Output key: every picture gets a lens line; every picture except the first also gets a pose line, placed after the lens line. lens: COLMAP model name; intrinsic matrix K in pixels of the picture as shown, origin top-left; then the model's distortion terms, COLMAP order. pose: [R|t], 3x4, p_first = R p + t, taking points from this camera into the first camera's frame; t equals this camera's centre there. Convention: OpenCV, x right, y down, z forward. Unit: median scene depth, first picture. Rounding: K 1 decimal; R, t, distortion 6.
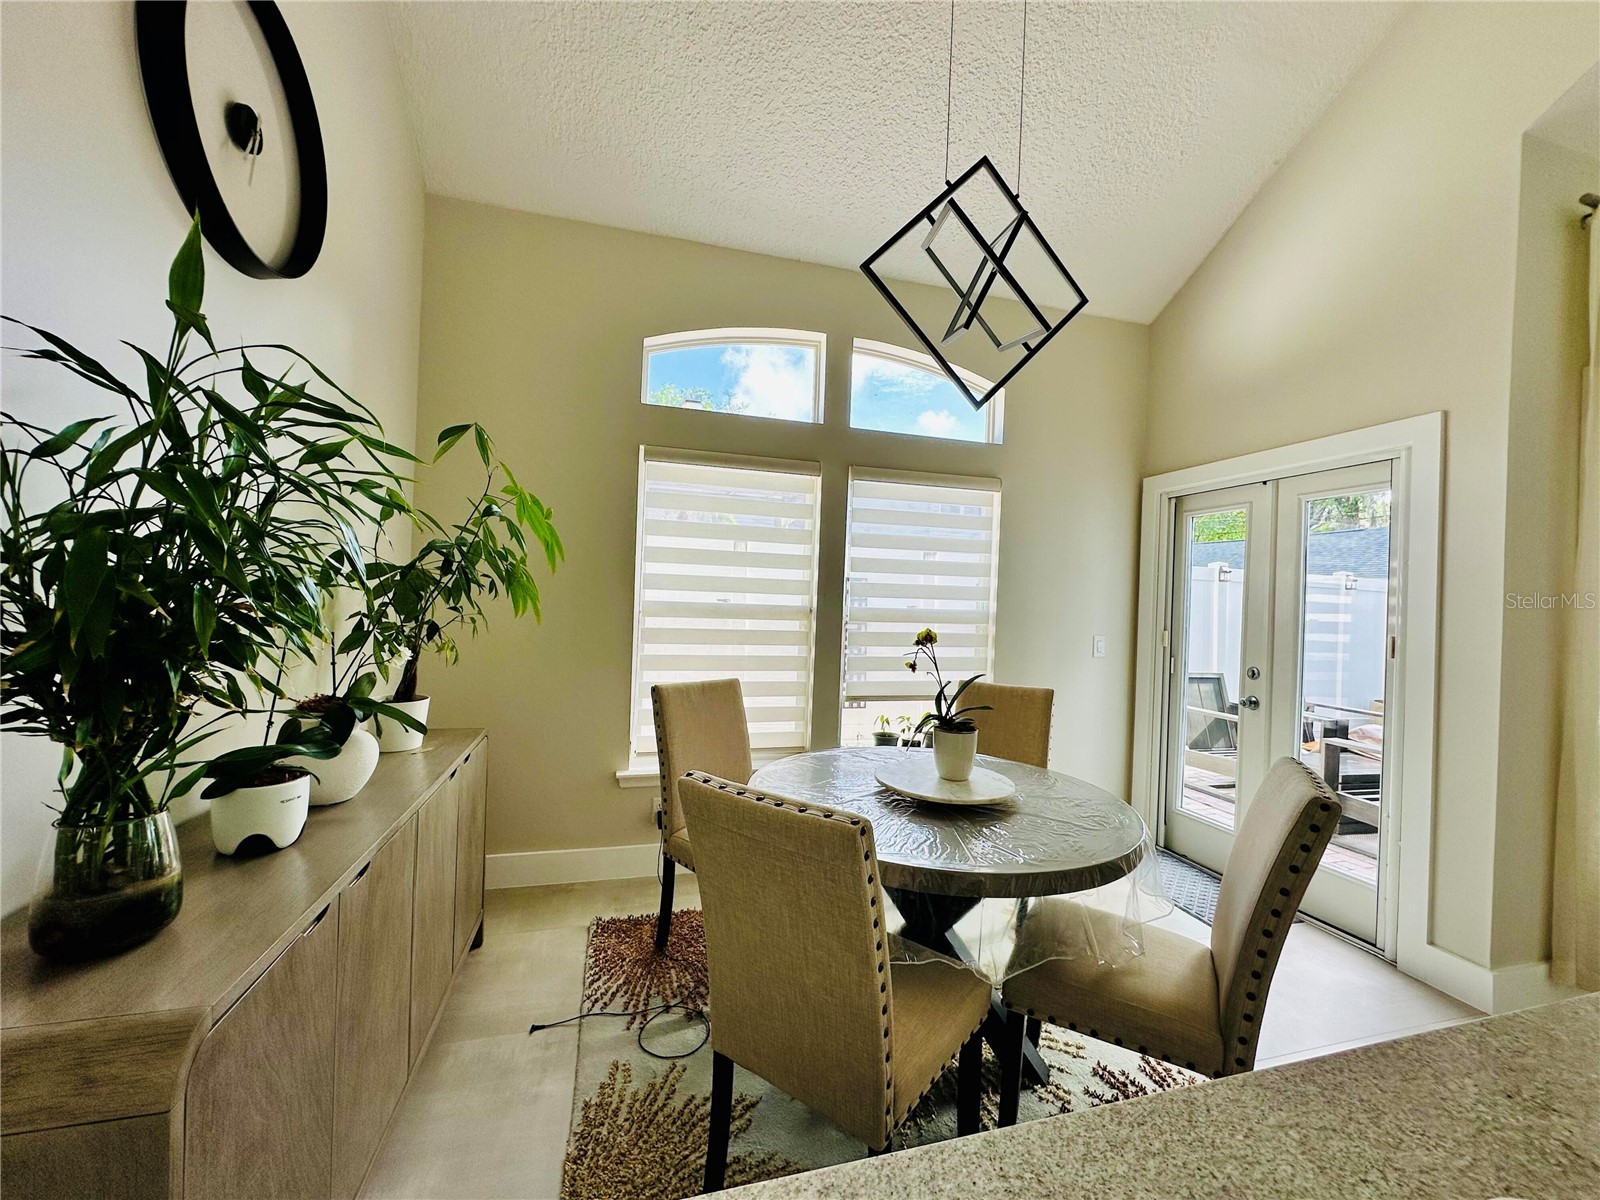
lens RADIAL K [[632.6, 0, 800.0], [0, 632.6, 600.0], [0, 0, 1]] dist [-0.003297, 0.000394]
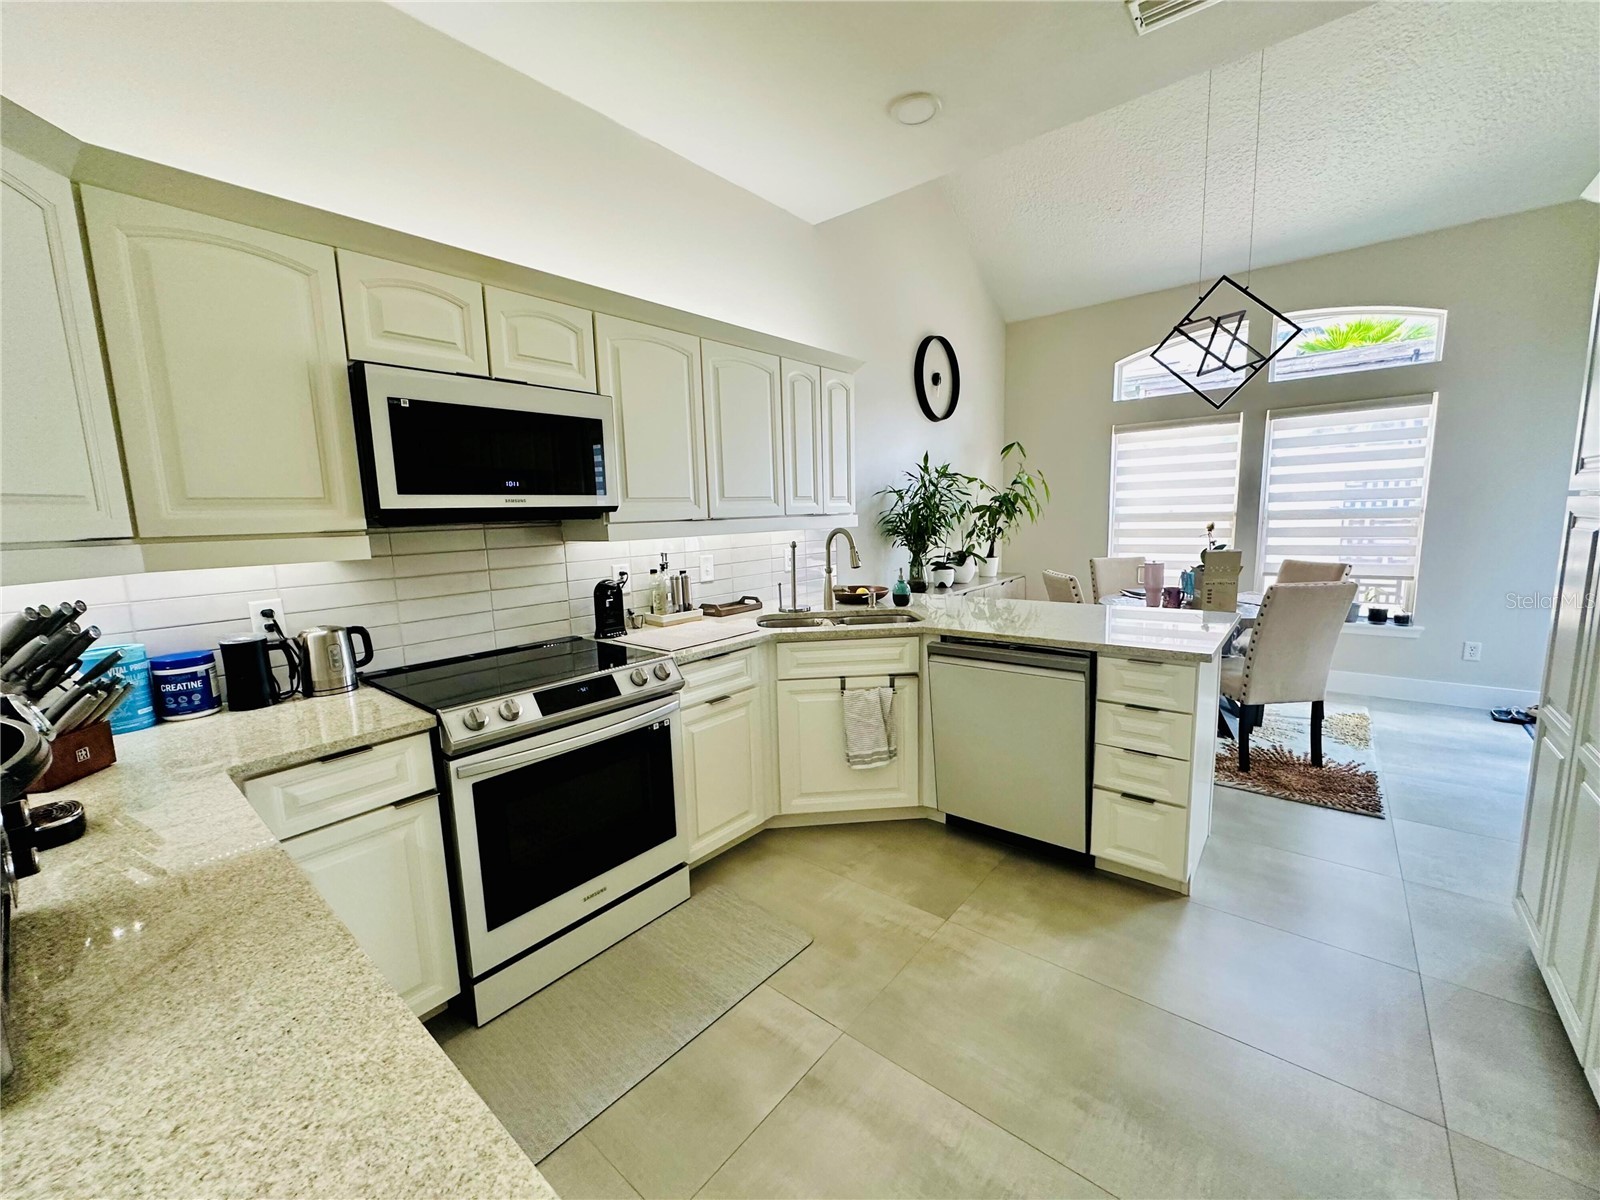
lens RADIAL K [[632.6, 0, 800.0], [0, 632.6, 600.0], [0, 0, 1]] dist [-0.003297, 0.000394]
pose [[0.561655, 0.063897, -0.824900, 1.217003], [0.046622, 0.992985, 0.108661, 0.013960], [0.826057, -0.099489, 0.554736, -1.236494]]
